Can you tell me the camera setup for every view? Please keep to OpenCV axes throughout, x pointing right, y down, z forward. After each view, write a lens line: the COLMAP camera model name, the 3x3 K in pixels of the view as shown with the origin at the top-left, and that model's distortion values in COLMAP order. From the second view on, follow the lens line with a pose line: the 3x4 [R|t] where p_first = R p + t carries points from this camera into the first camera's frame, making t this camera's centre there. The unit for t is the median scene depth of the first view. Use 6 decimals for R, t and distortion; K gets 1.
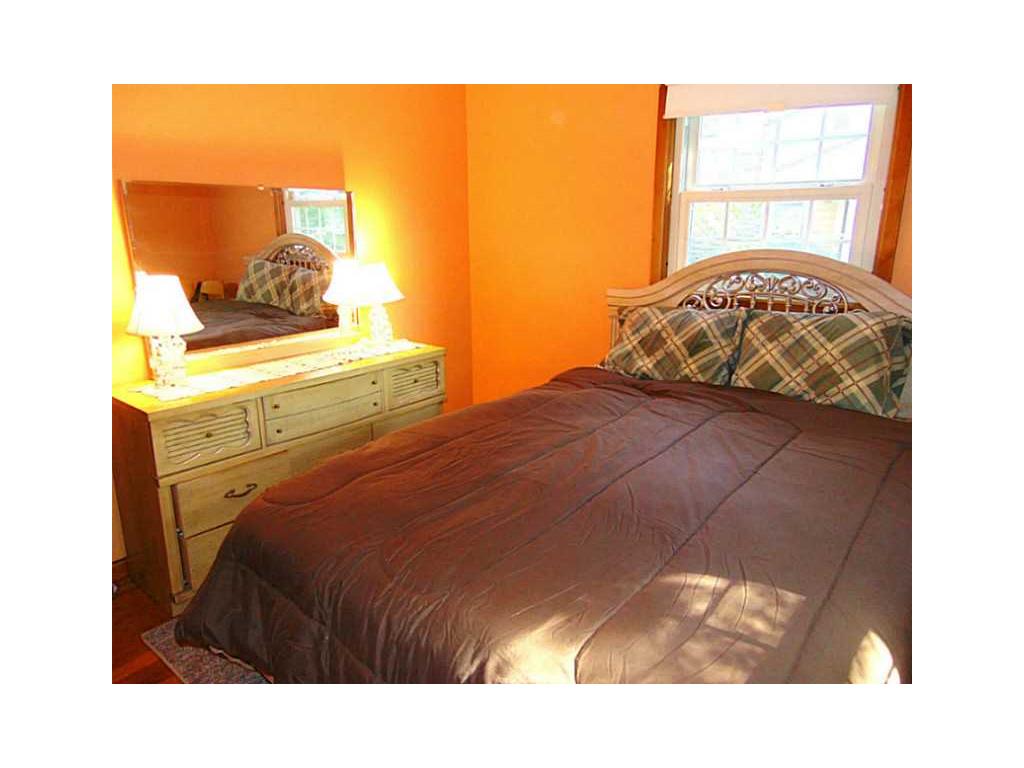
lens RADIAL K [[604.2, 0, 512.0], [0, 604.2, 384.0], [0, 0, 1]] dist [0.004592, 0.001708]
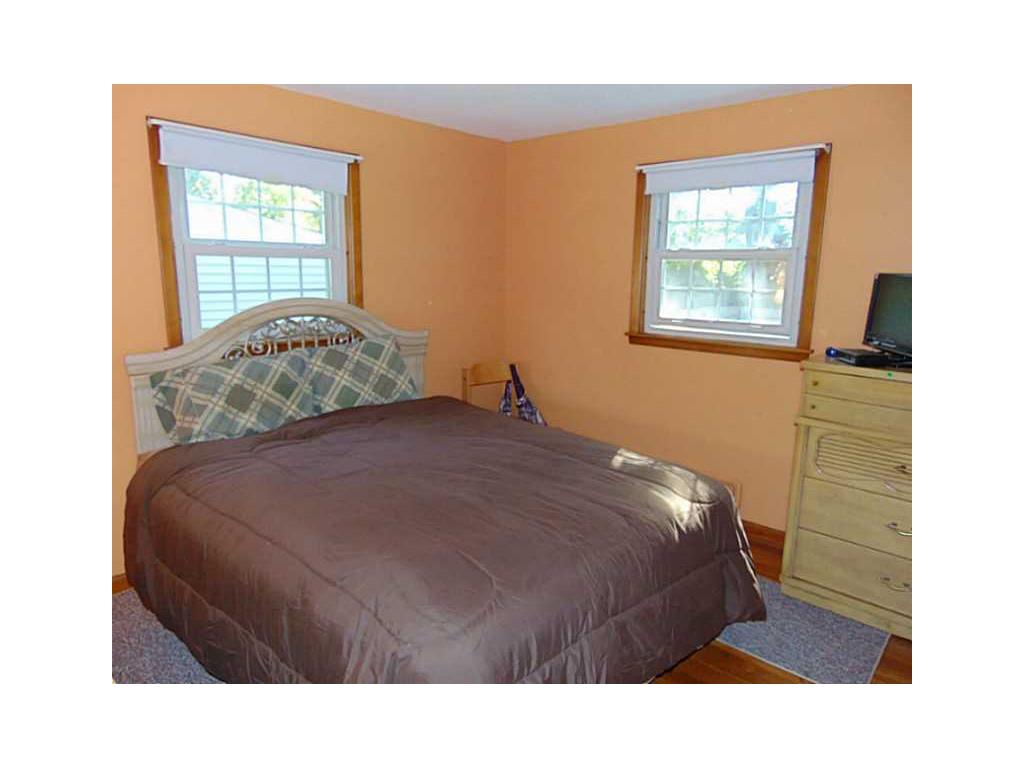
lens RADIAL K [[604.2, 0, 512.0], [0, 604.2, 384.0], [0, 0, 1]] dist [0.004592, 0.001708]
pose [[0.031732, -0.181251, 0.982925, -0.741690], [0.250591, 0.953453, 0.167726, -0.151585], [-0.967573, 0.240989, 0.075674, 0.533268]]
